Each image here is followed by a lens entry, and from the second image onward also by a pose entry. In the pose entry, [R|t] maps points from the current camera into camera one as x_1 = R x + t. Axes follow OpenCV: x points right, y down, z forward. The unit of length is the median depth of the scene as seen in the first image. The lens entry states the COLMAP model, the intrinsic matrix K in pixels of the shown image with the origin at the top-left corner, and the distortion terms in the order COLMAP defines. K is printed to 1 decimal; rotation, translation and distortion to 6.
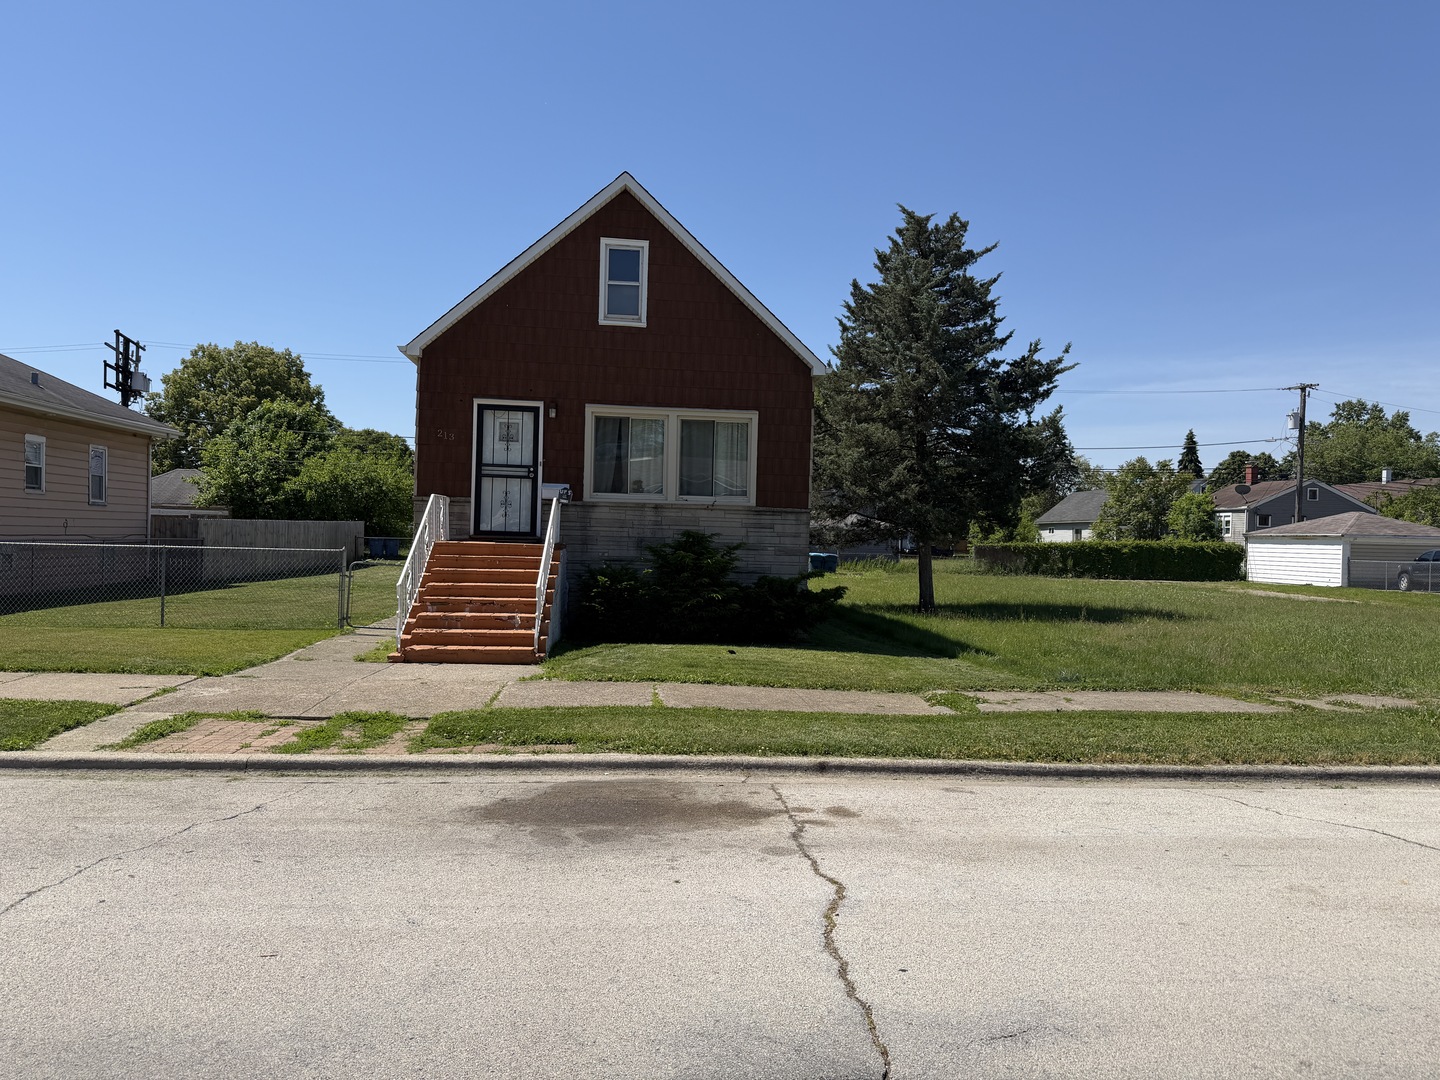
lens RADIAL K [[1014.9, 0, 720.0], [0, 1014.9, 540.0], [0, 0, 1]] dist [0.142922, -0.251476]
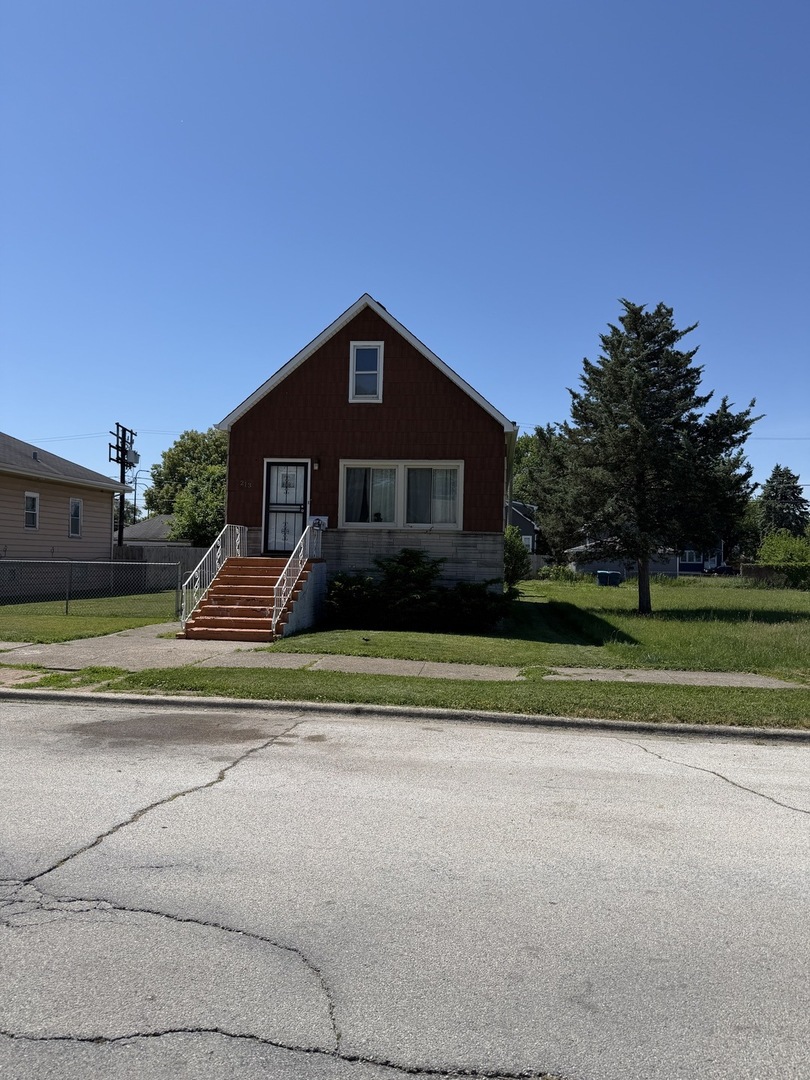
lens RADIAL K [[761.2, 0, 398.9], [0, 761.2, 539.3], [0, 0, 1]] dist [0.142922, -0.251476]
pose [[0.975630, -0.010189, -0.219186, 0.175586], [0.003211, 0.999477, -0.032167, 0.010574], [0.219400, 0.030679, 0.975153, -0.002845]]
